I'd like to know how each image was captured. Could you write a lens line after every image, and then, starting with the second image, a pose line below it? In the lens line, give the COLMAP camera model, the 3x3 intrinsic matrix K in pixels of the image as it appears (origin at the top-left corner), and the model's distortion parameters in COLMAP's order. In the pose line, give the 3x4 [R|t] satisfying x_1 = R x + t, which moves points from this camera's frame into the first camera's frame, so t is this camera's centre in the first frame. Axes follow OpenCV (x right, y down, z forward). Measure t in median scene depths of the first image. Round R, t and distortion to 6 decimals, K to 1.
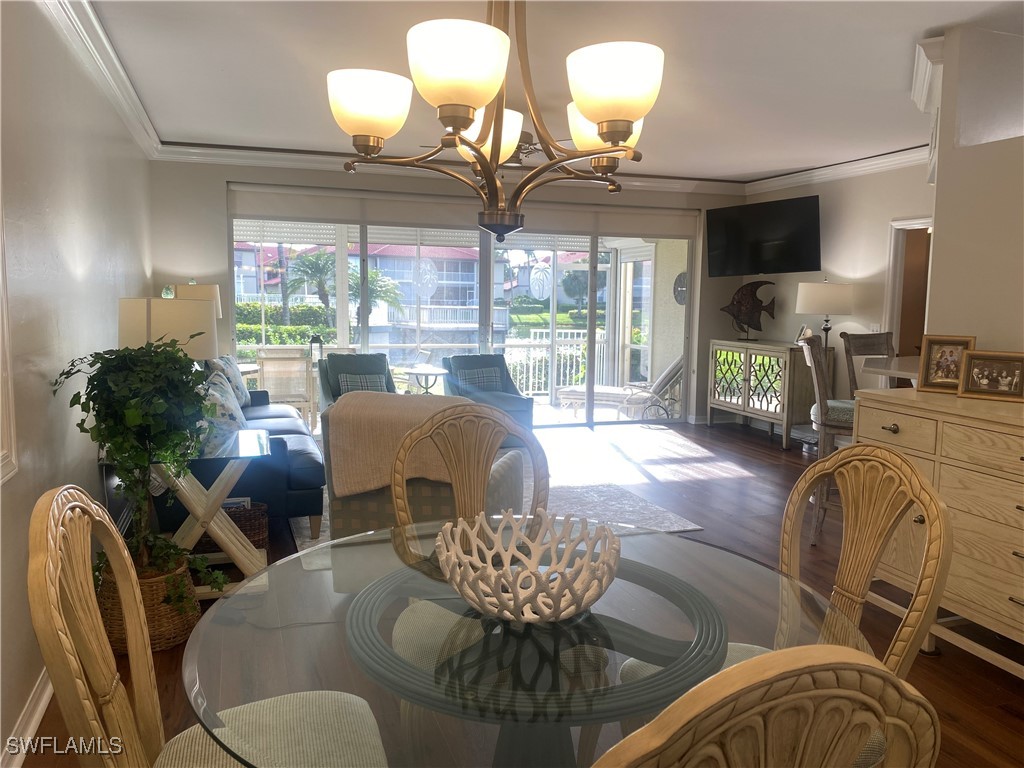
lens RADIAL K [[777.3, 0, 514.2], [0, 777.3, 384.1], [0, 0, 1]] dist [0.057389, -0.074461]
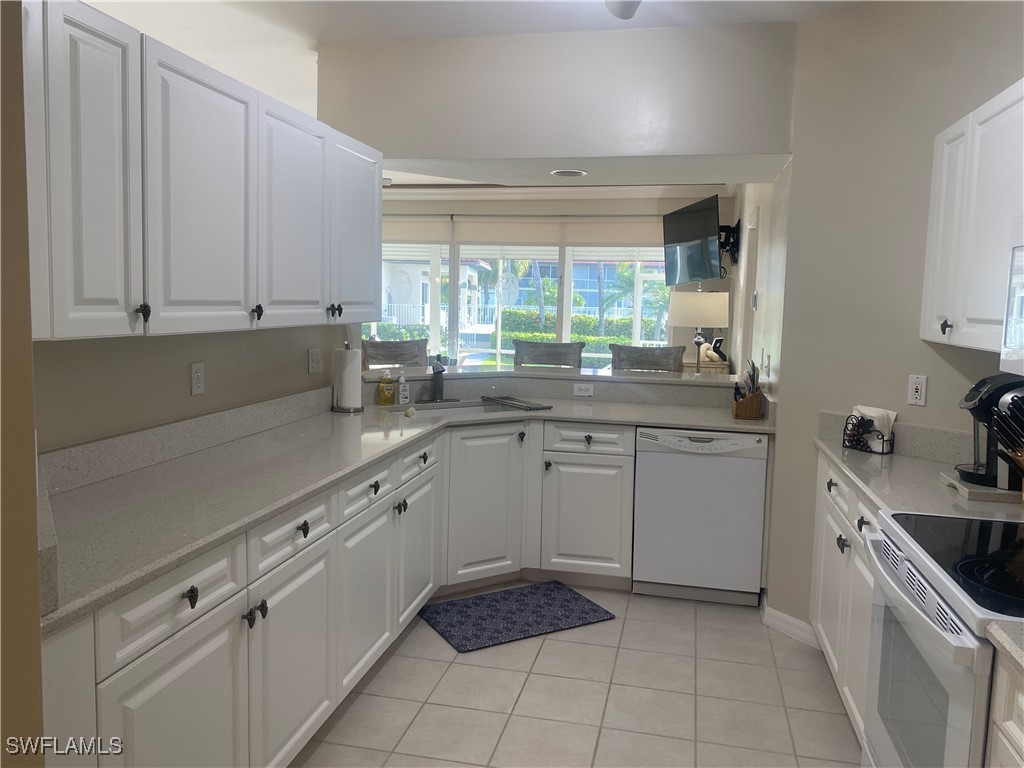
lens RADIAL K [[777.3, 0, 515.6], [0, 777.3, 379.5], [0, 0, 1]] dist [0.057389, -0.074461]
pose [[0.848912, 0.060725, -0.525035, 0.587462], [-0.074211, 0.997232, -0.004651, -0.008944], [0.523299, 0.042912, 0.851068, 0.117280]]
